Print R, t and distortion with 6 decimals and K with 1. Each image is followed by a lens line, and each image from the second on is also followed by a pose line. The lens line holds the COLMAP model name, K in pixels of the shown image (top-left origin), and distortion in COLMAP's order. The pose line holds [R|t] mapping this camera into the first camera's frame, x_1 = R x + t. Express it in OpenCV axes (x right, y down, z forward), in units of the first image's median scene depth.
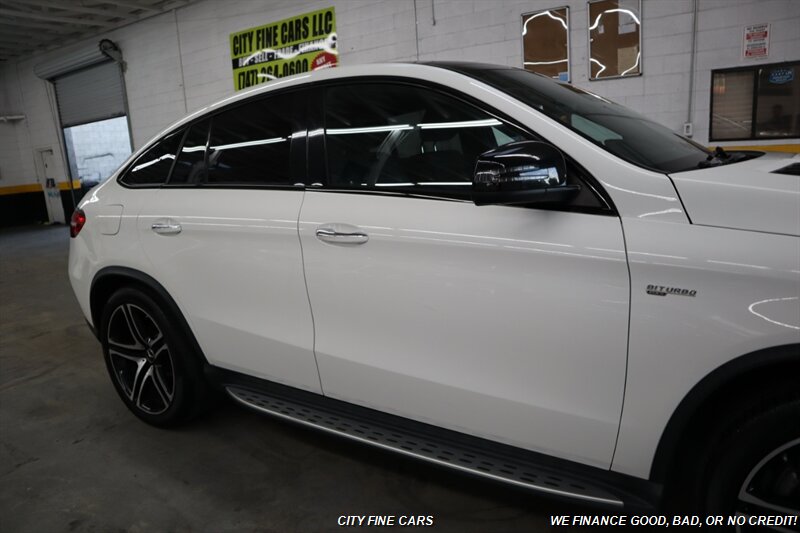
lens RADIAL K [[552.3, 0, 400.0], [0, 552.3, 266.5], [0, 0, 1]] dist [-0.126345, 0.078727]
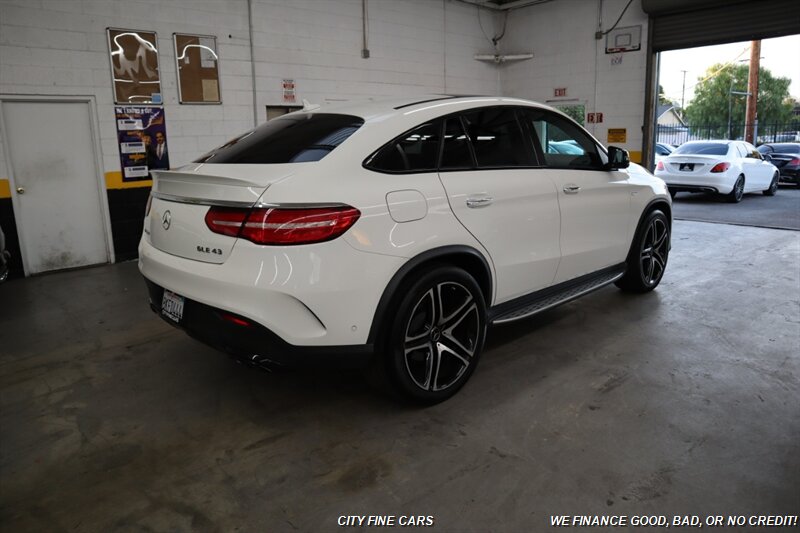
lens RADIAL K [[552.3, 0, 400.0], [0, 552.3, 266.5], [0, 0, 1]] dist [-0.126345, 0.078727]
pose [[0.235258, -0.158691, 0.958890, -0.496031], [0.216776, 0.970296, 0.107394, -0.030108], [-0.947450, 0.182599, 0.262670, 0.255555]]
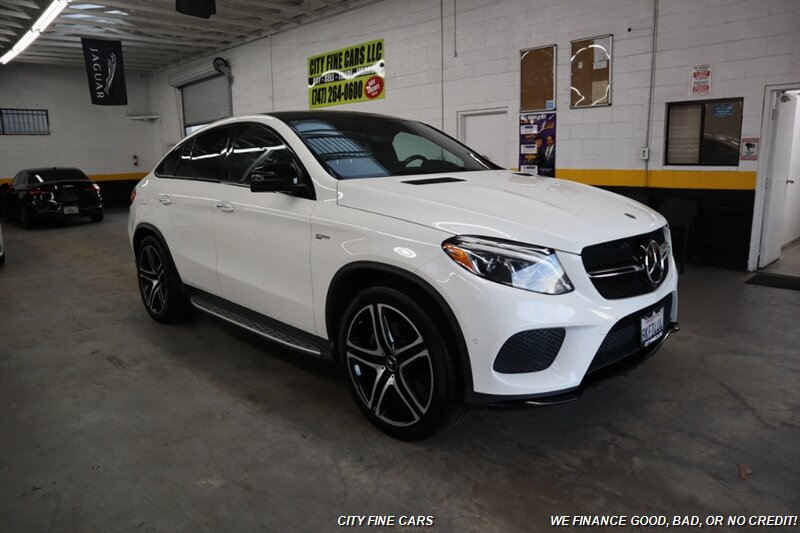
lens RADIAL K [[552.3, 0, 400.0], [0, 552.3, 266.5], [0, 0, 1]] dist [-0.126345, 0.078727]
pose [[0.974330, 0.086655, -0.207777, 0.201455], [-0.088877, 0.996042, -0.001364, 0.021875], [0.206836, 0.019795, 0.978175, -0.159991]]
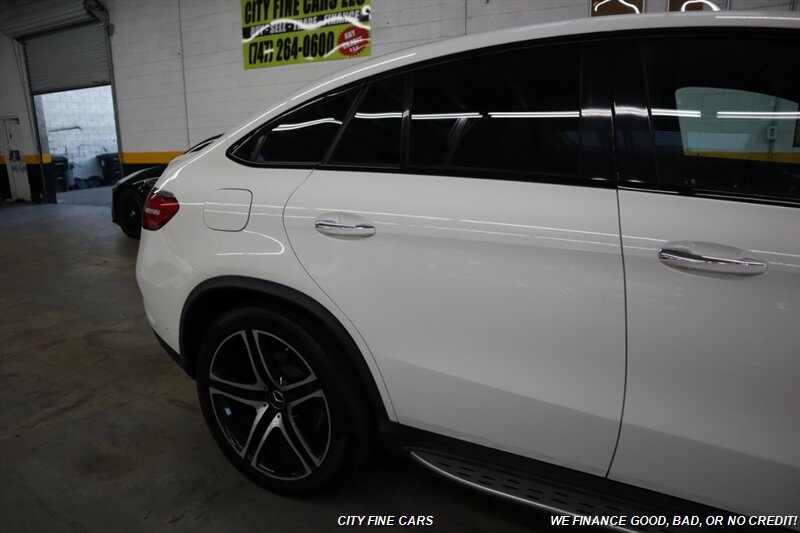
lens RADIAL K [[552.3, 0, 400.0], [0, 552.3, 266.5], [0, 0, 1]] dist [-0.126345, 0.078727]
pose [[0.996320, 0.033171, 0.079032, -0.121757], [-0.034573, 0.999267, 0.016432, -0.010543], [-0.078429, -0.019104, 0.996737, 0.086573]]
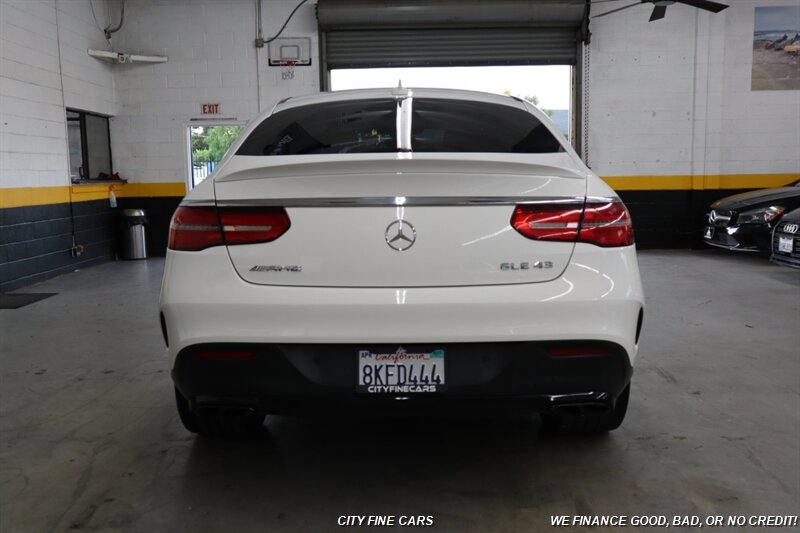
lens RADIAL K [[716.5, 0, 400.0], [0, 716.5, 266.5], [0, 0, 1]] dist [-0.011208, -0.001238]
pose [[-0.539309, -0.034312, 0.841409, -0.444332], [0.230810, 0.954884, 0.186879, -0.095085], [-0.809860, 0.294991, -0.507058, 0.623602]]
